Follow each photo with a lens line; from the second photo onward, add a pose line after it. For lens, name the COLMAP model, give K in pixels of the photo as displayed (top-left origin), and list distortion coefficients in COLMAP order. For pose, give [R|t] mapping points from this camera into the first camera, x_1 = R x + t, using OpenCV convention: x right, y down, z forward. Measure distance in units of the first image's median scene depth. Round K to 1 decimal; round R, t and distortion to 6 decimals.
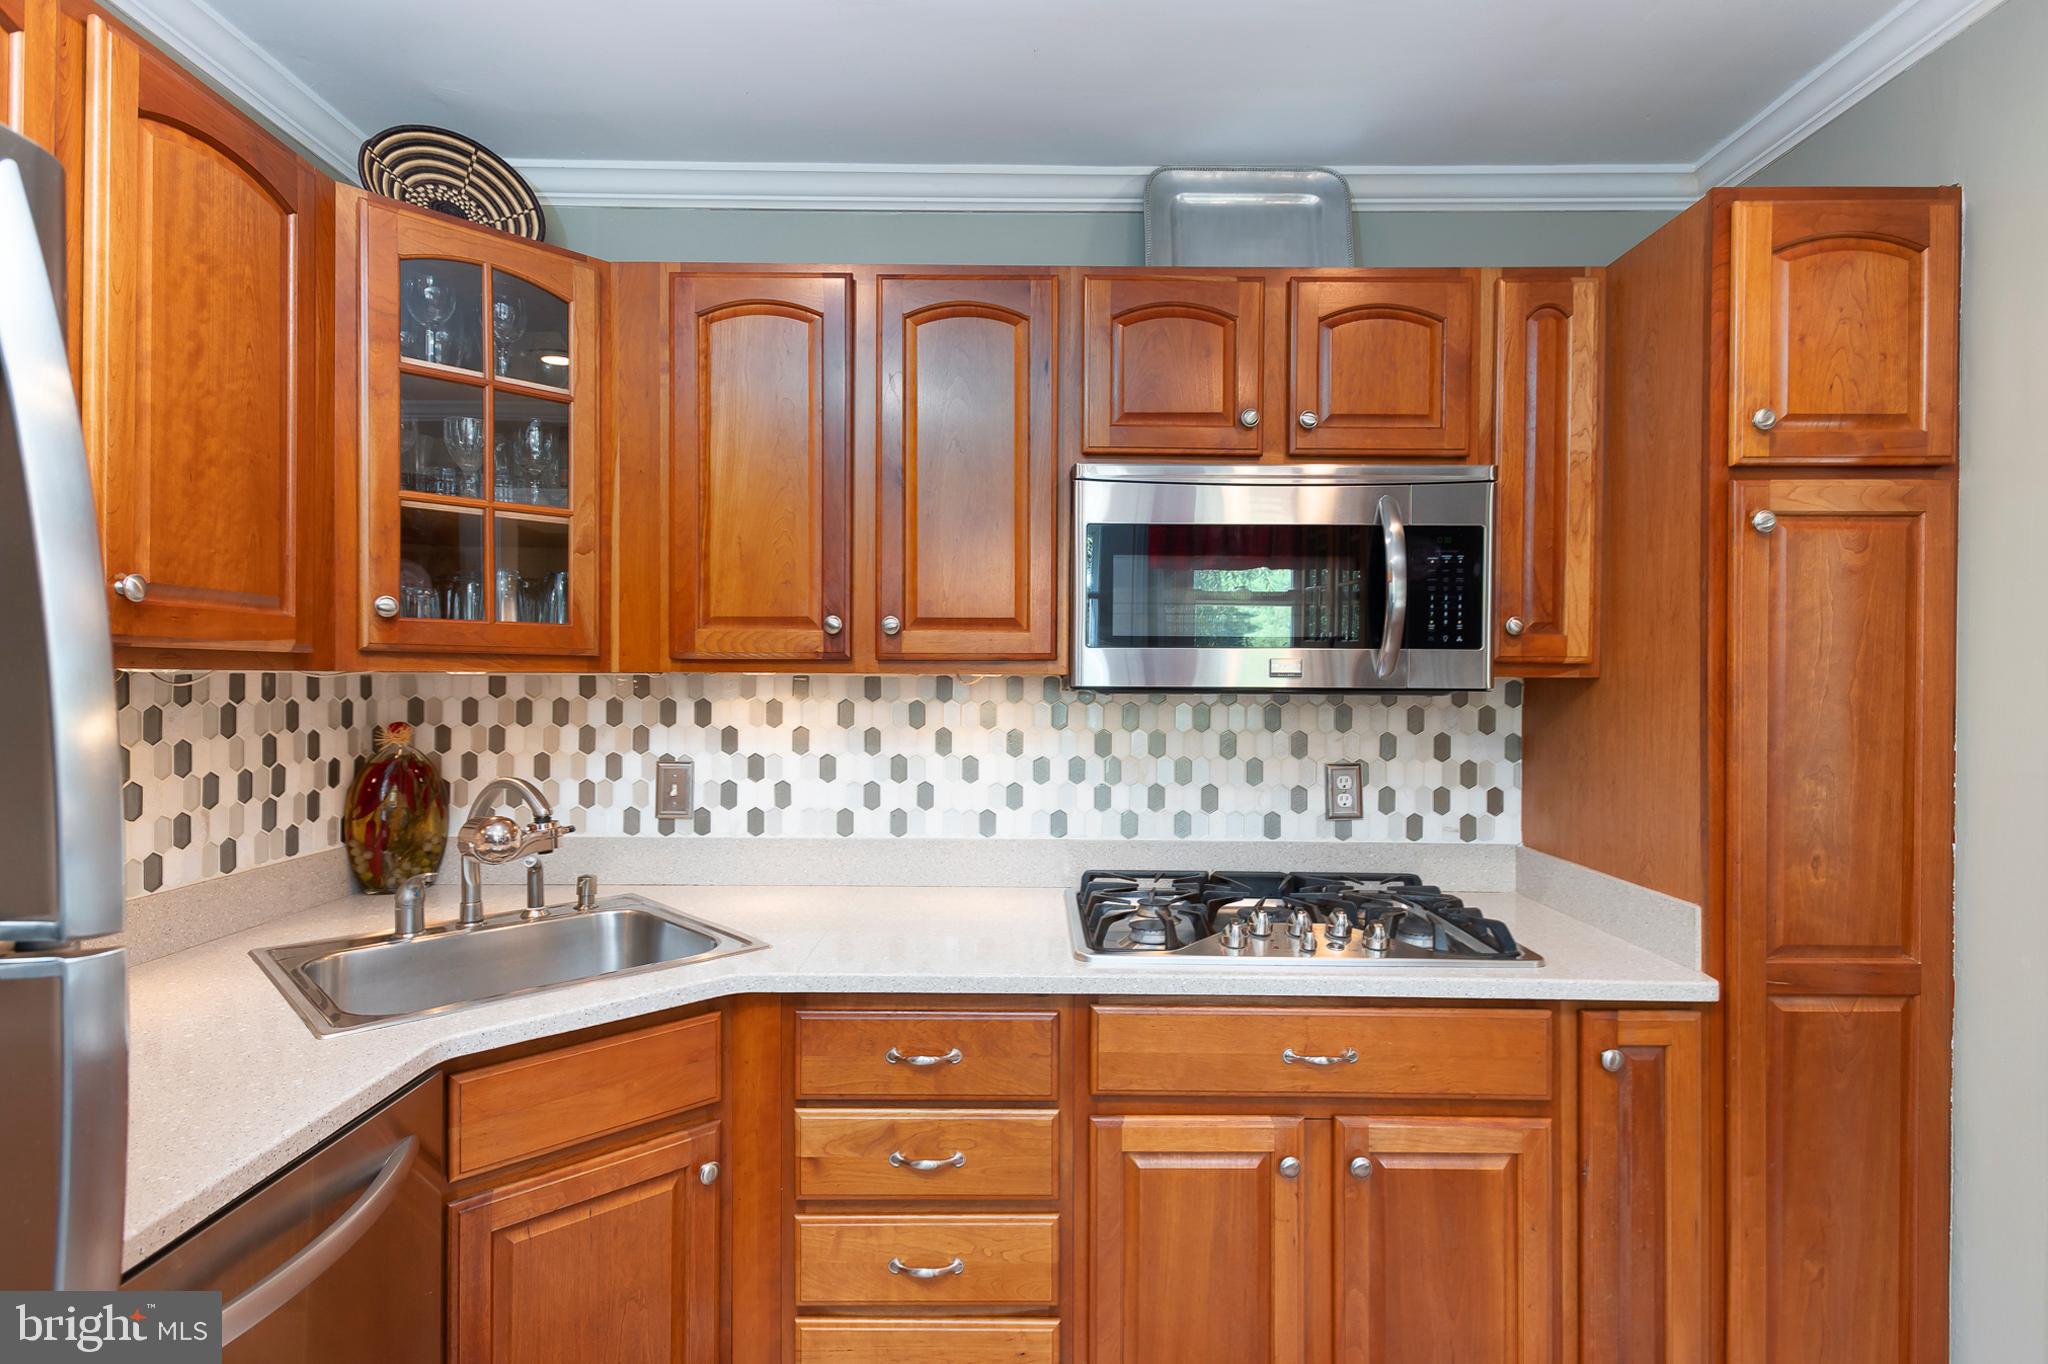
lens RADIAL K [[1058.7, 0, 1018.5], [0, 1058.7, 682.9], [0, 0, 1]] dist [0.019563, -0.008340]
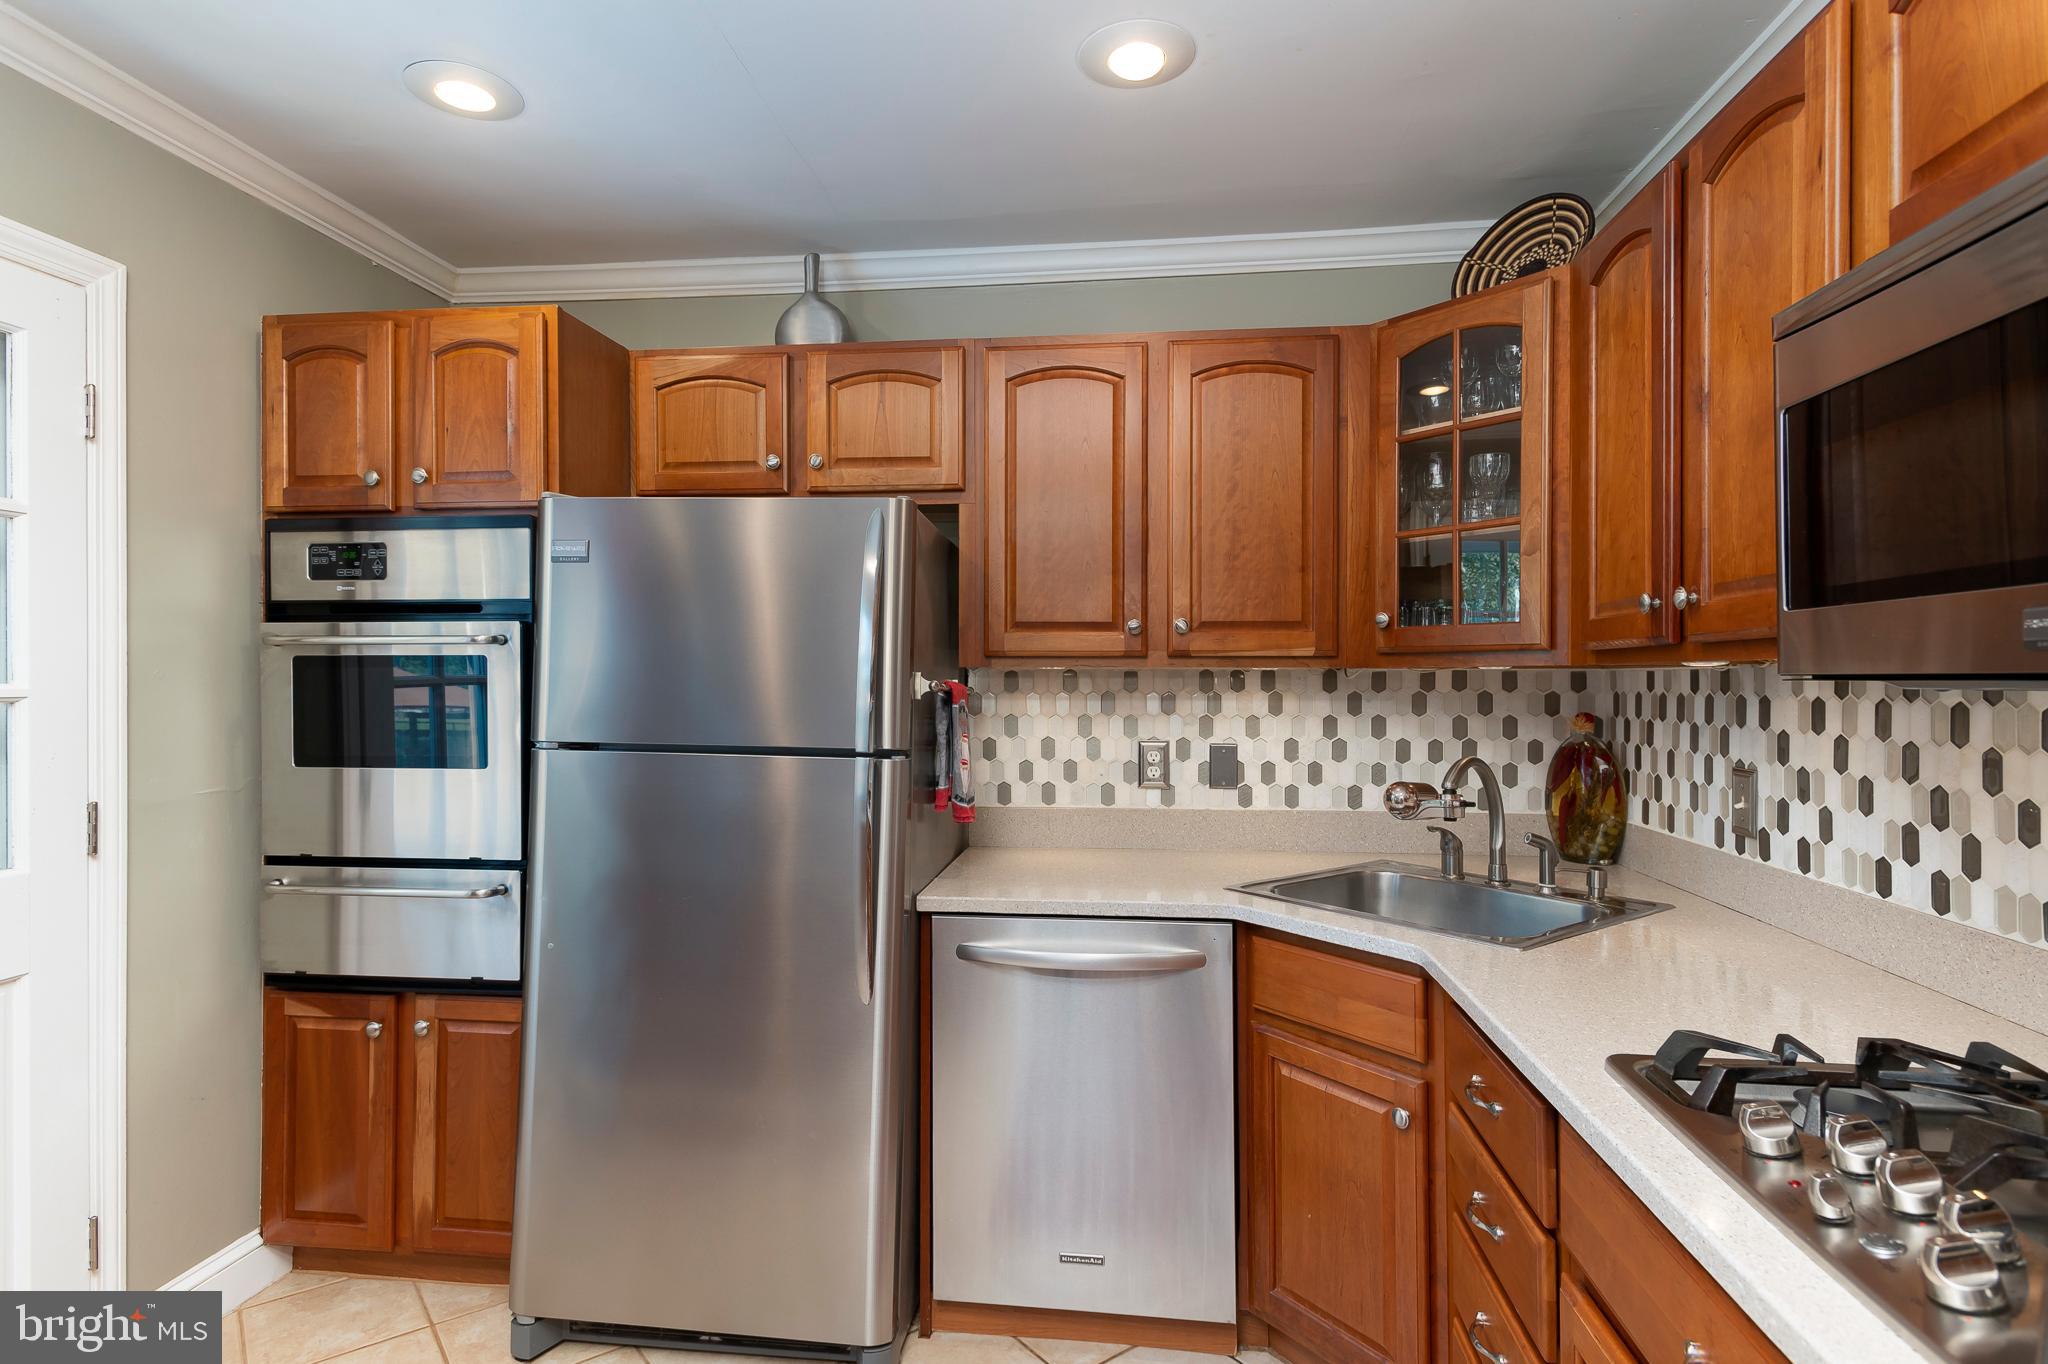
lens RADIAL K [[1058.7, 0, 1023.4], [0, 1058.7, 674.6], [0, 0, 1]] dist [0.019563, -0.008340]
pose [[-0.134521, -0.007304, -0.990884, 0.620323], [-0.005691, 0.999962, -0.006598, 0.007146], [0.990894, 0.004751, -0.134558, 0.552850]]
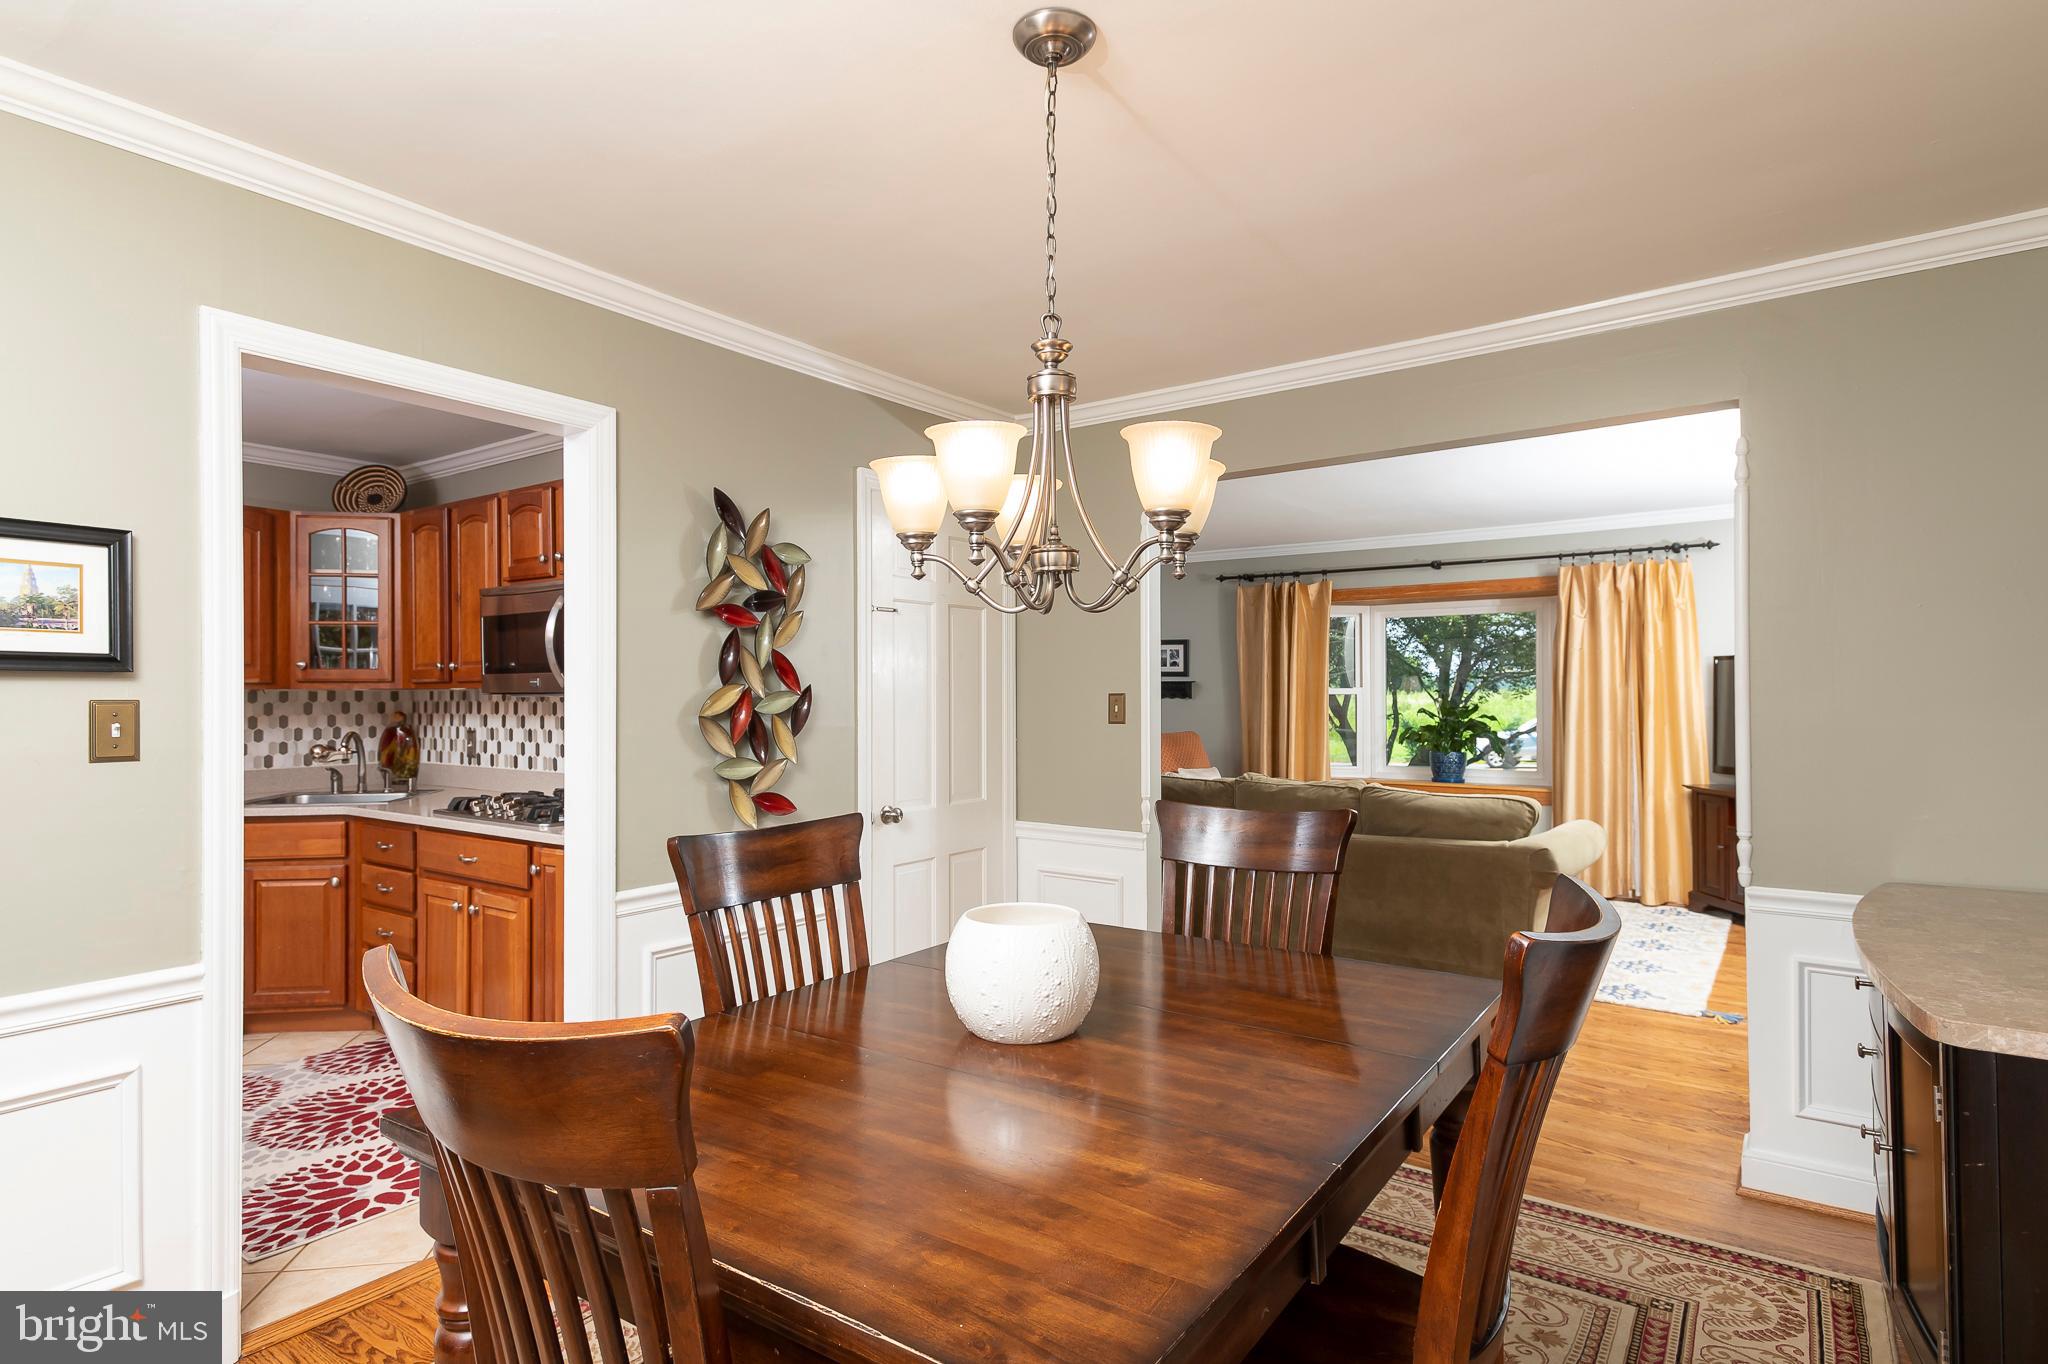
lens RADIAL K [[1058.7, 0, 1014.7], [0, 1058.7, 689.8], [0, 0, 1]] dist [0.019563, -0.008340]
pose [[0.803991, -0.008822, -0.594576, 1.868008], [0.002969, 0.999937, -0.010820, 0.019041], [0.594634, 0.006934, 0.803967, -0.070752]]
